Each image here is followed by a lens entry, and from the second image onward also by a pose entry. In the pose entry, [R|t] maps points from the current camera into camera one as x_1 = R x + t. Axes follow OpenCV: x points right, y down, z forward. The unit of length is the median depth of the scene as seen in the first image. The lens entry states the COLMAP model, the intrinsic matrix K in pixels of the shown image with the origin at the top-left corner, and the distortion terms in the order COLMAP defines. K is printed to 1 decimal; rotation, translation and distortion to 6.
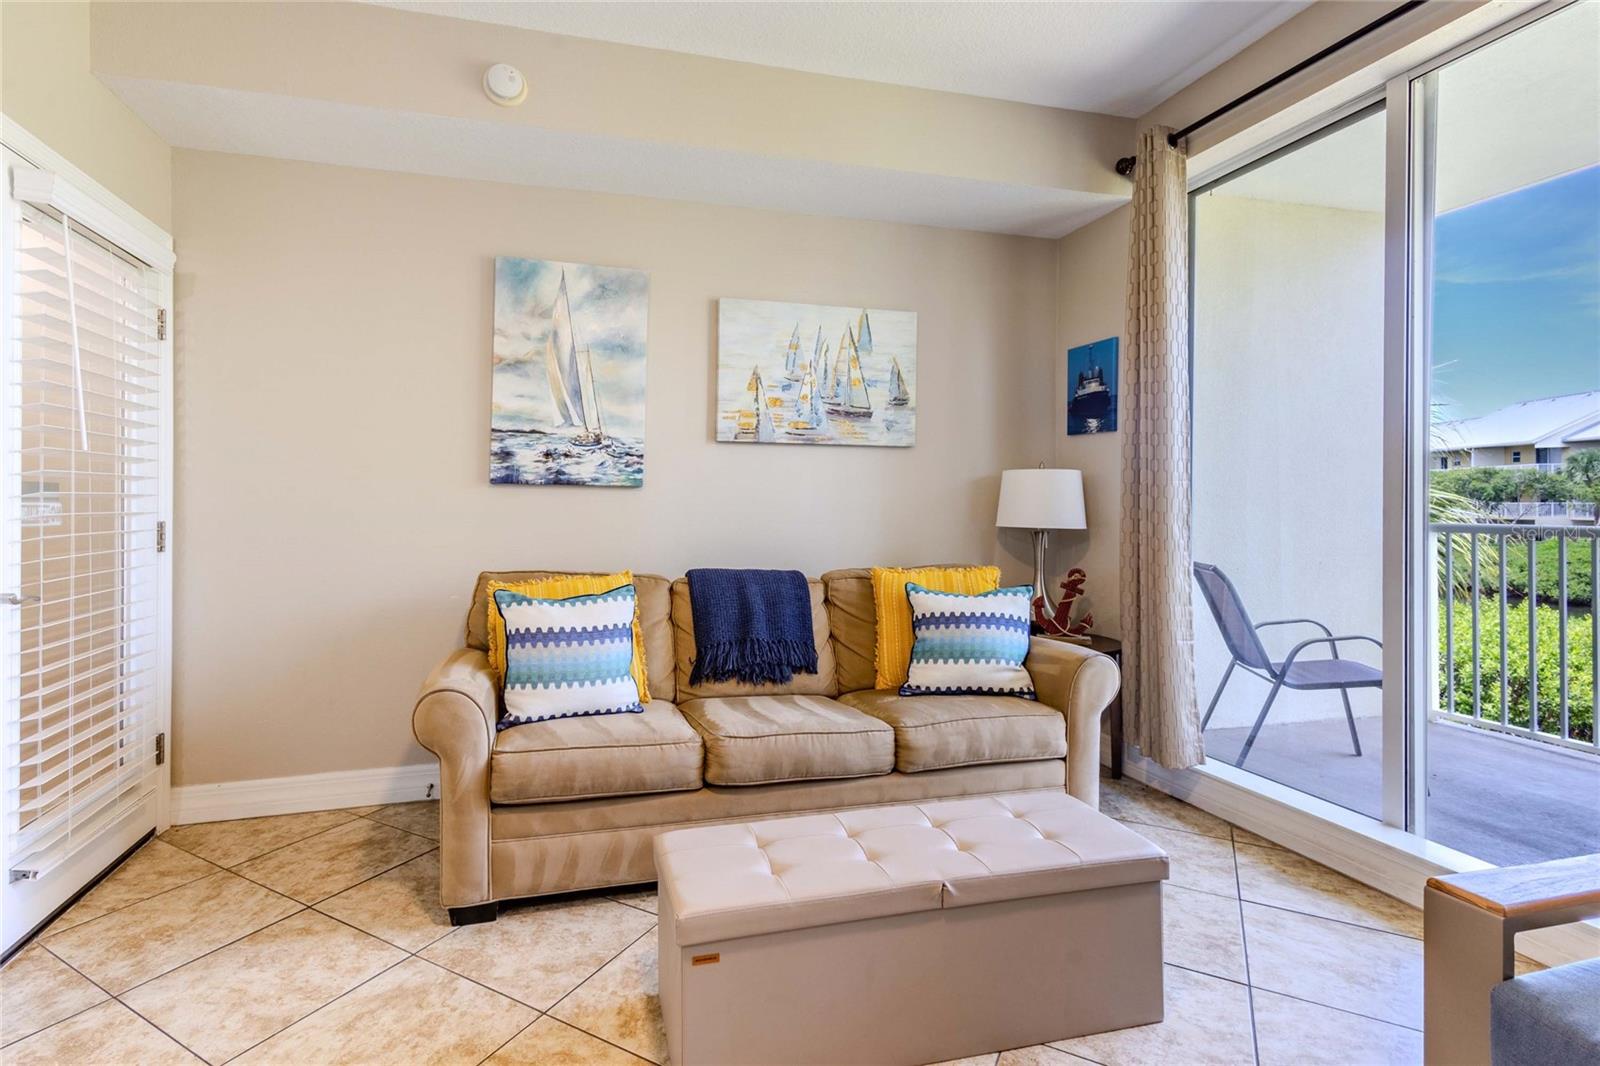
lens RADIAL K [[763.6, 0, 748.3], [0, 763.6, 505.6], [0, 0, 1]] dist [0.019662, -0.000332]
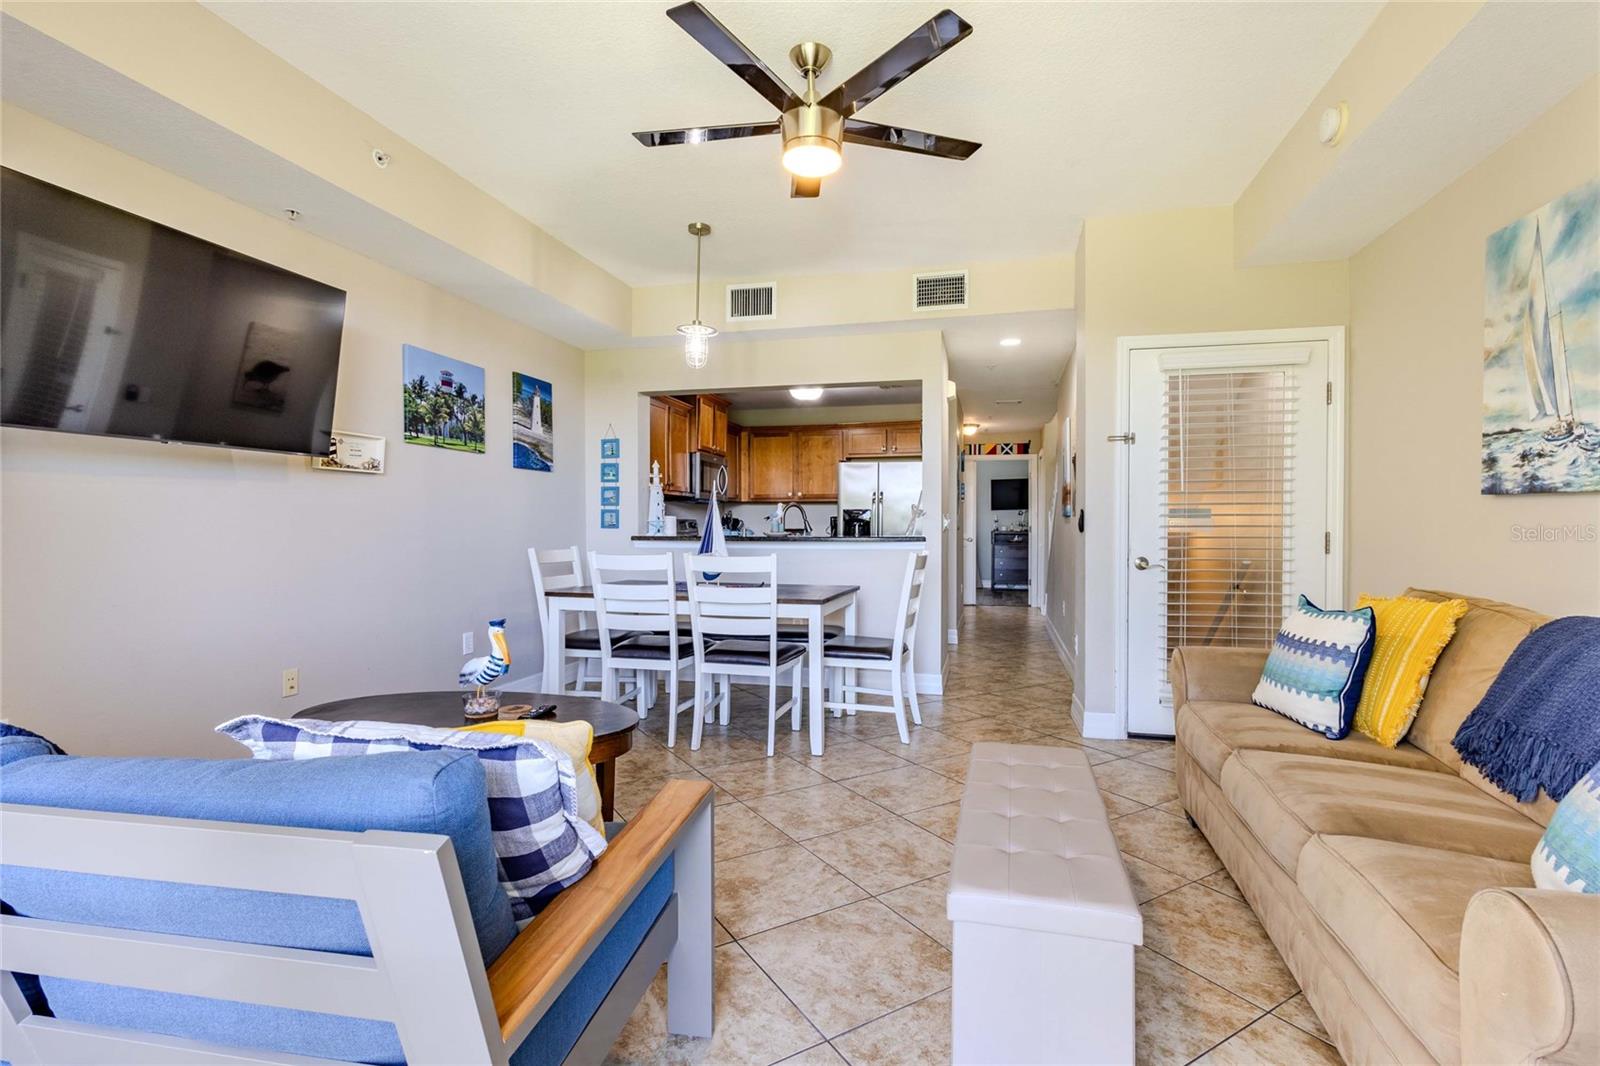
lens RADIAL K [[749.6, 0, 837.1], [0, 749.6, 527.0], [0, 0, 1]] dist [0.000440, -0.000133]
pose [[-0.439772, 0.002717, -0.898105, 0.794691], [-0.001323, 0.999992, 0.003674, 0.006064], [0.898109, 0.002804, -0.439765, 0.718450]]
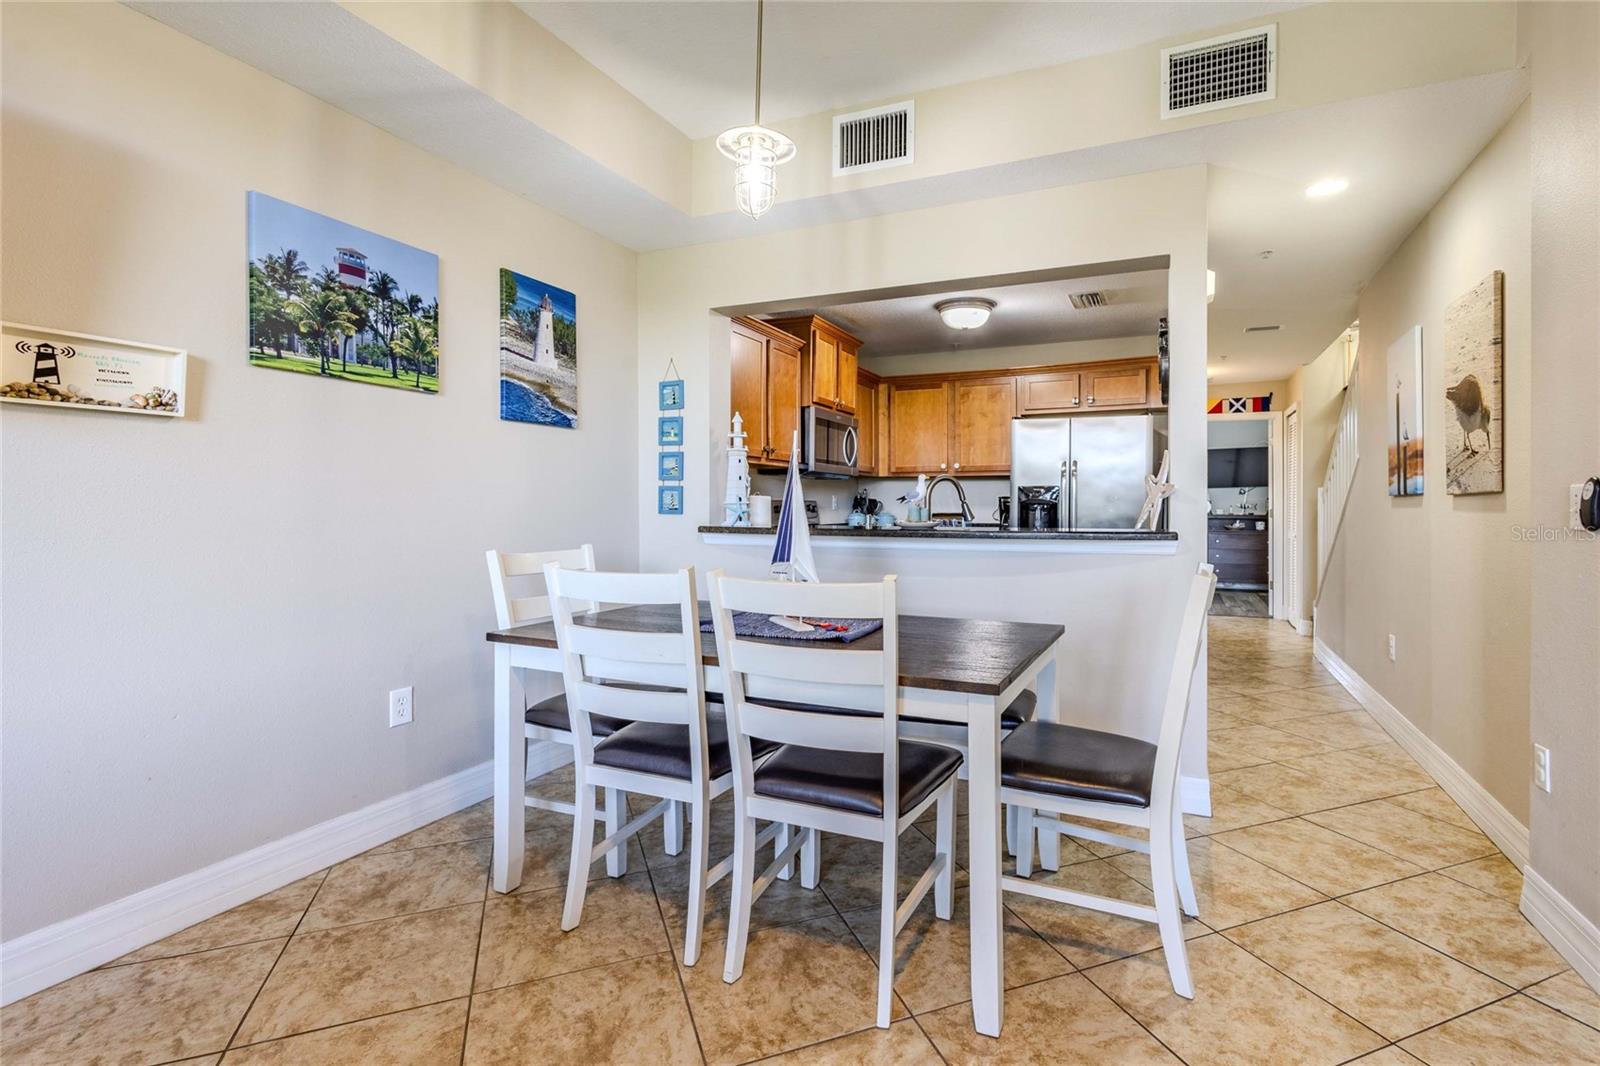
lens RADIAL K [[775.0, 0, 888.5], [0, 775.0, 503.9], [0, 0, 1]] dist [0.002296, 0.000231]
pose [[-0.562069, -0.002379, -0.827087, 0.256646], [-0.001383, 0.999997, -0.001936, 0.001944], [0.827089, 0.000056, -0.562070, 0.429875]]
